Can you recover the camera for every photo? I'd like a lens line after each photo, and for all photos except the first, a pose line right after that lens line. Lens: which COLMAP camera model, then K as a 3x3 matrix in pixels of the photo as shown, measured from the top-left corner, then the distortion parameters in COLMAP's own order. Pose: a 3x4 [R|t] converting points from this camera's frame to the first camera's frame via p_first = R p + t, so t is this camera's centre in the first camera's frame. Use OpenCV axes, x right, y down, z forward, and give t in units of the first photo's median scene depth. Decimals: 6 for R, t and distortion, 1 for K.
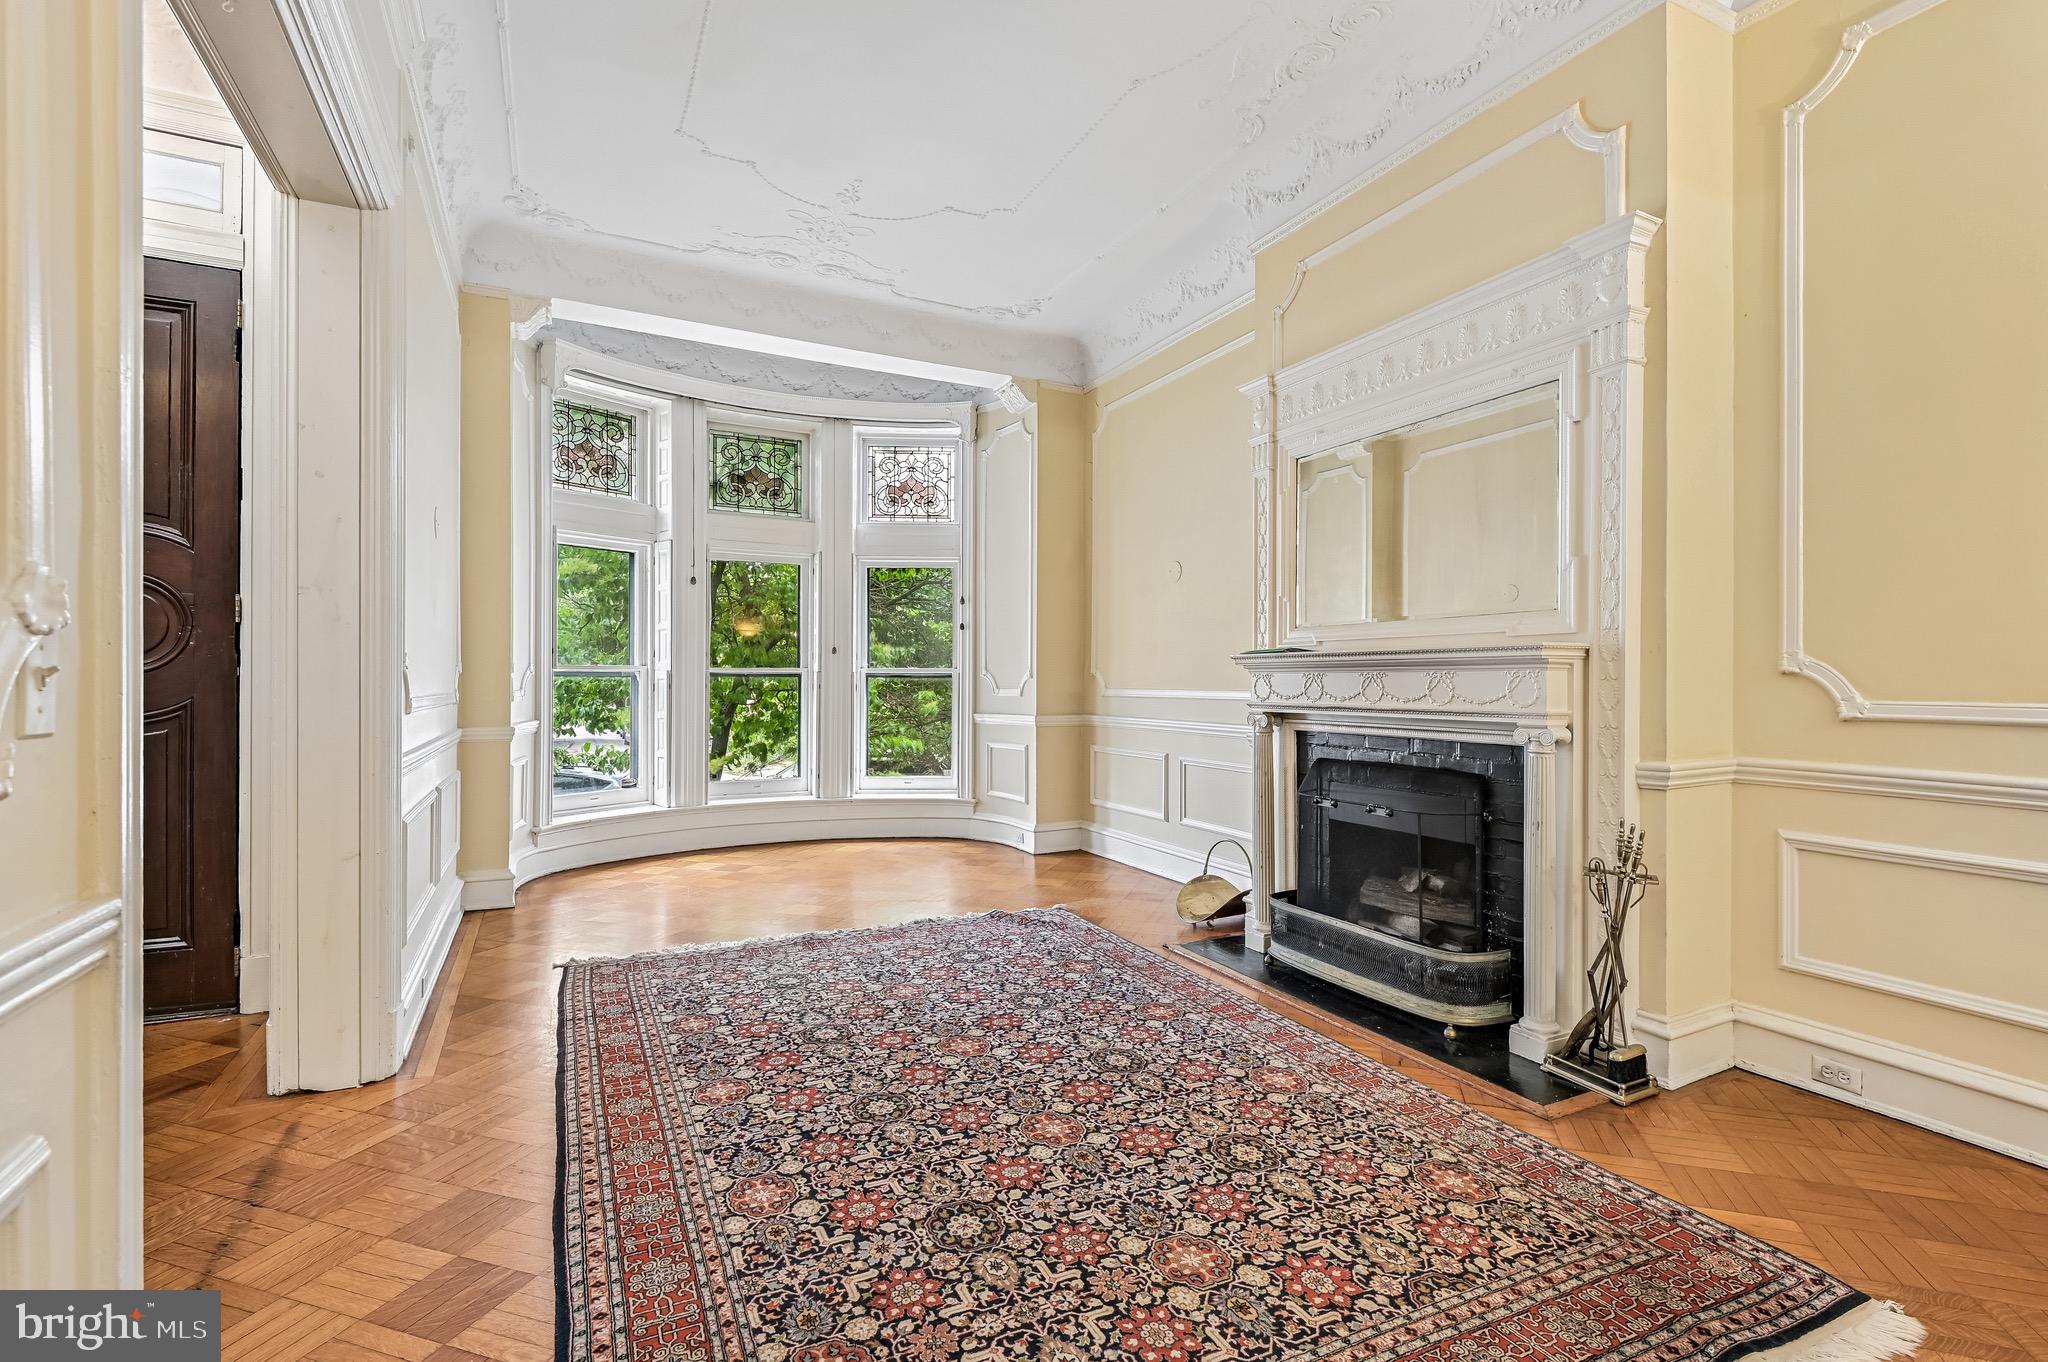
lens RADIAL K [[933.3, 0, 1033.7], [0, 933.3, 675.1], [0, 0, 1]] dist [0.014180, -0.000920]
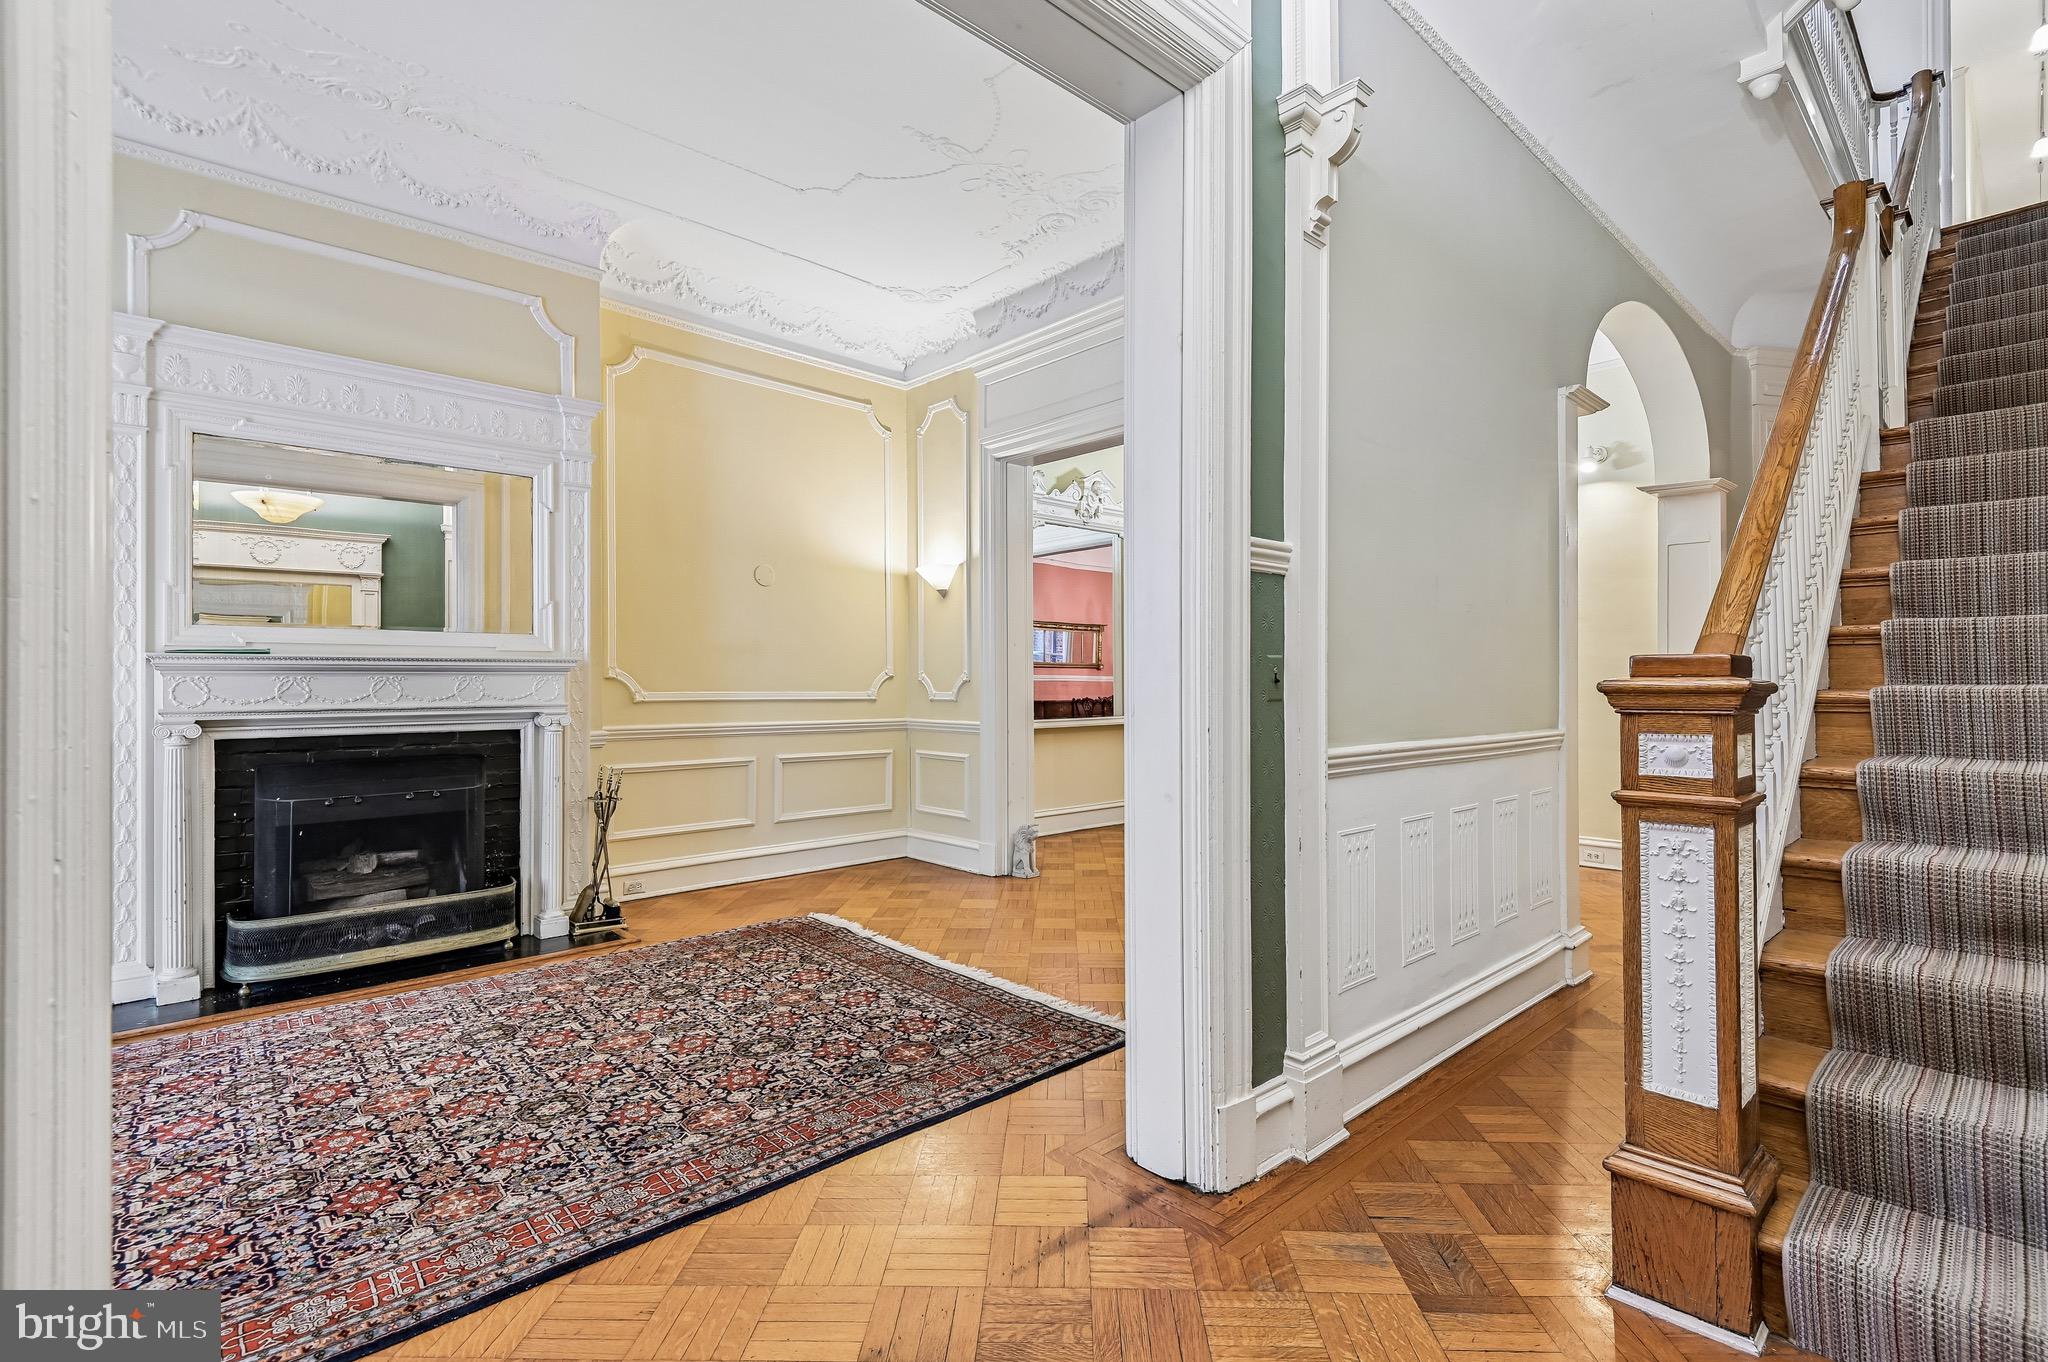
lens RADIAL K [[945.6, 0, 1033.4], [0, 945.6, 673.8], [0, 0, 1]] dist [0.052992, -0.035273]
pose [[-0.274187, 0.004382, 0.961666, -1.179920], [-0.002977, 0.999981, -0.005406, -0.002407], [-0.961672, -0.004345, -0.274169, 0.713271]]
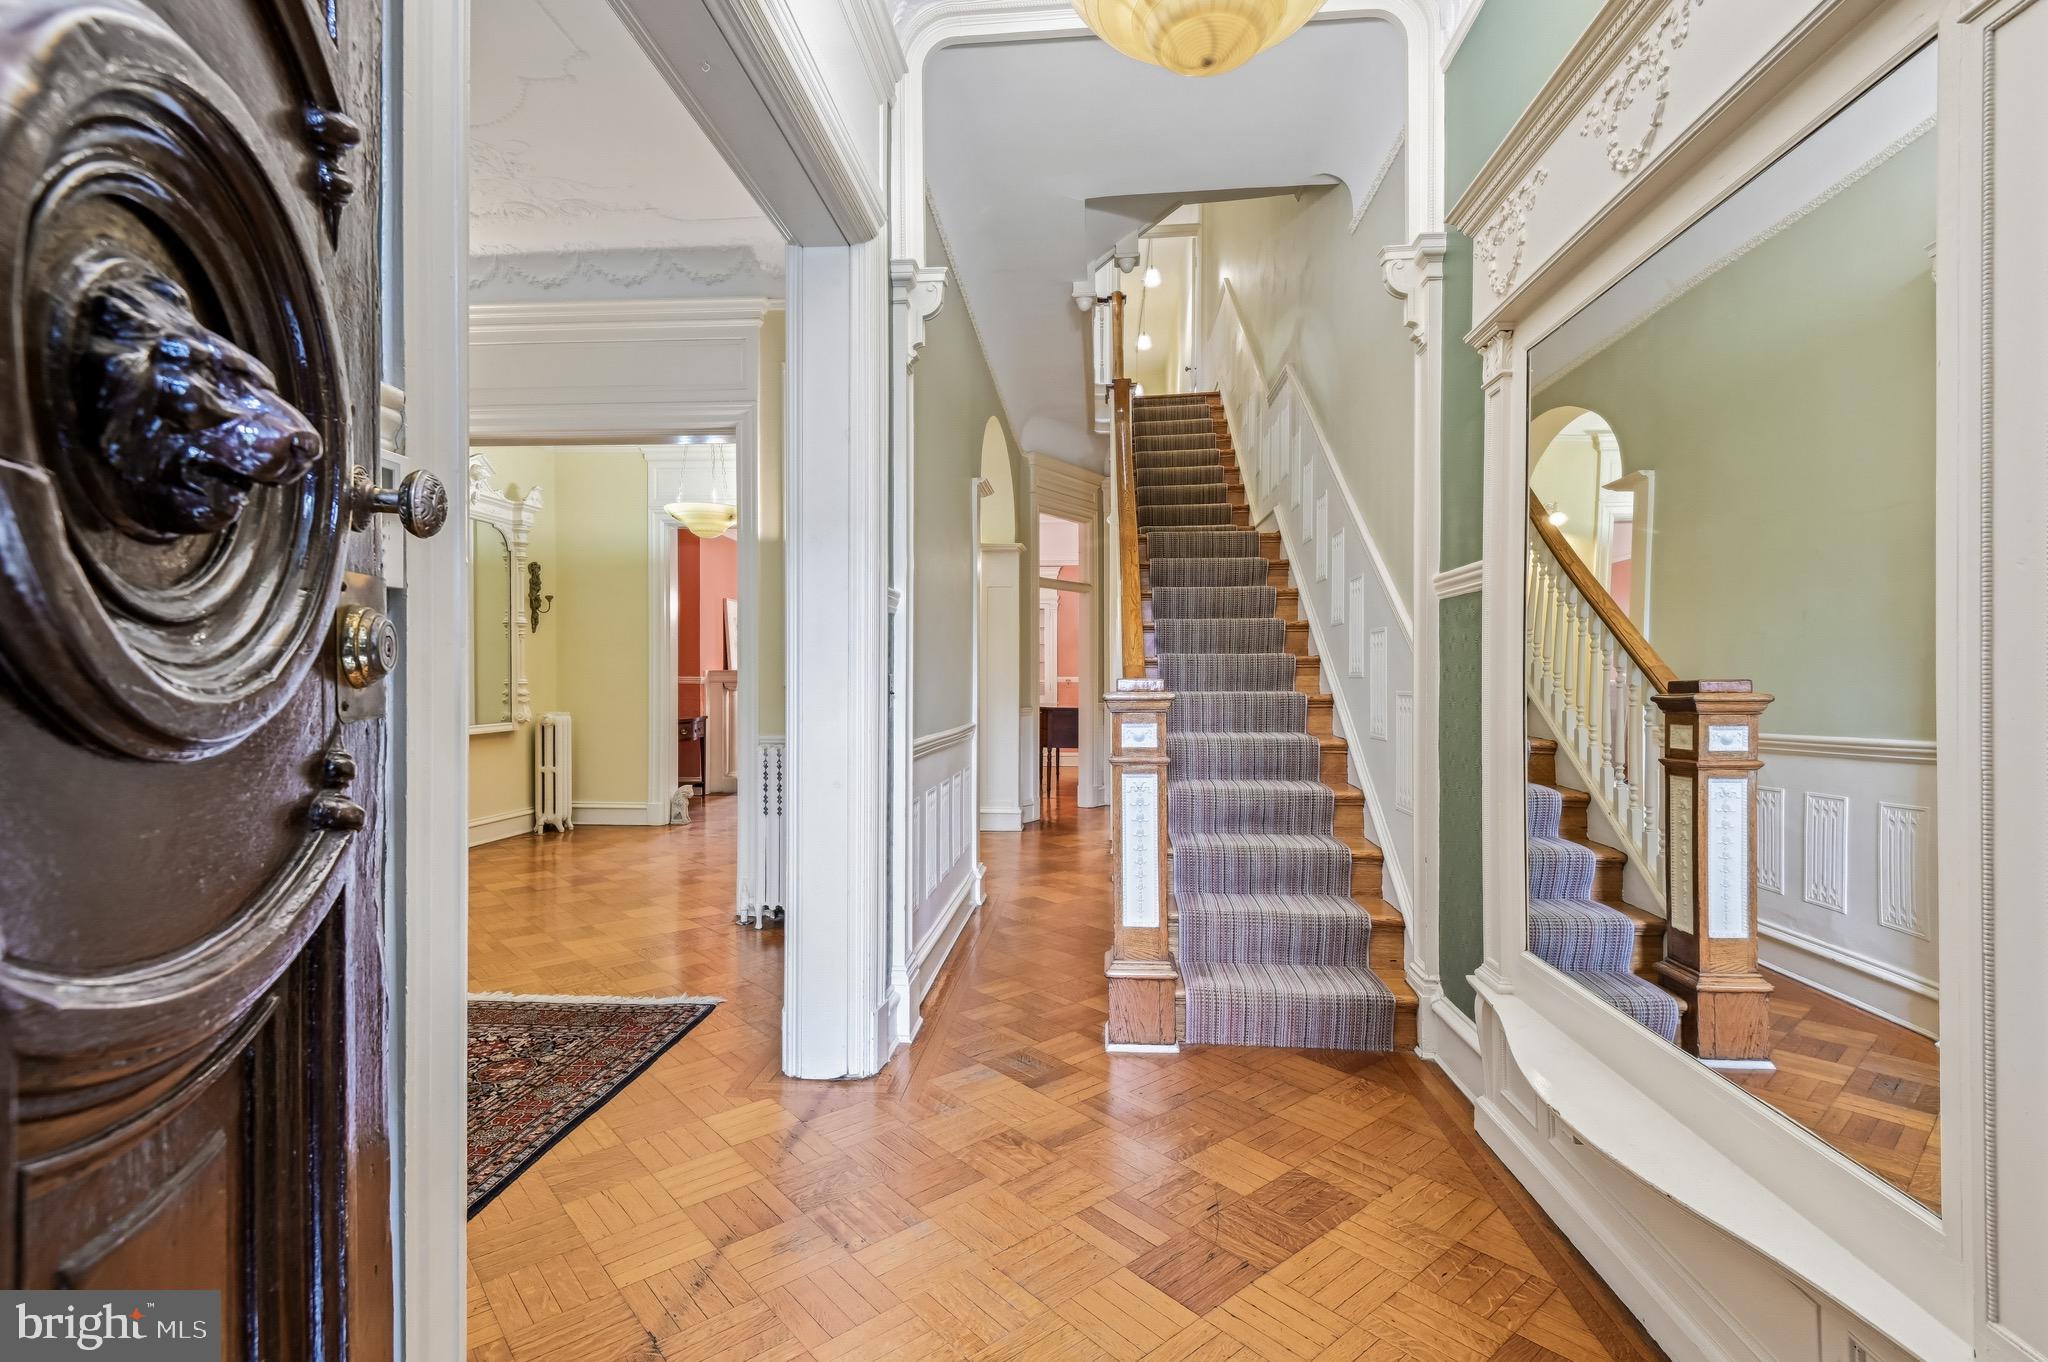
lens RADIAL K [[945.6, 0, 1033.4], [0, 945.6, 673.8], [0, 0, 1]] dist [0.052992, -0.035273]
pose [[-0.848635, -0.000431, 0.528978, -1.170434], [-0.005663, 0.999950, -0.008270, -0.014849], [-0.528948, -0.010014, -0.848595, 1.123212]]
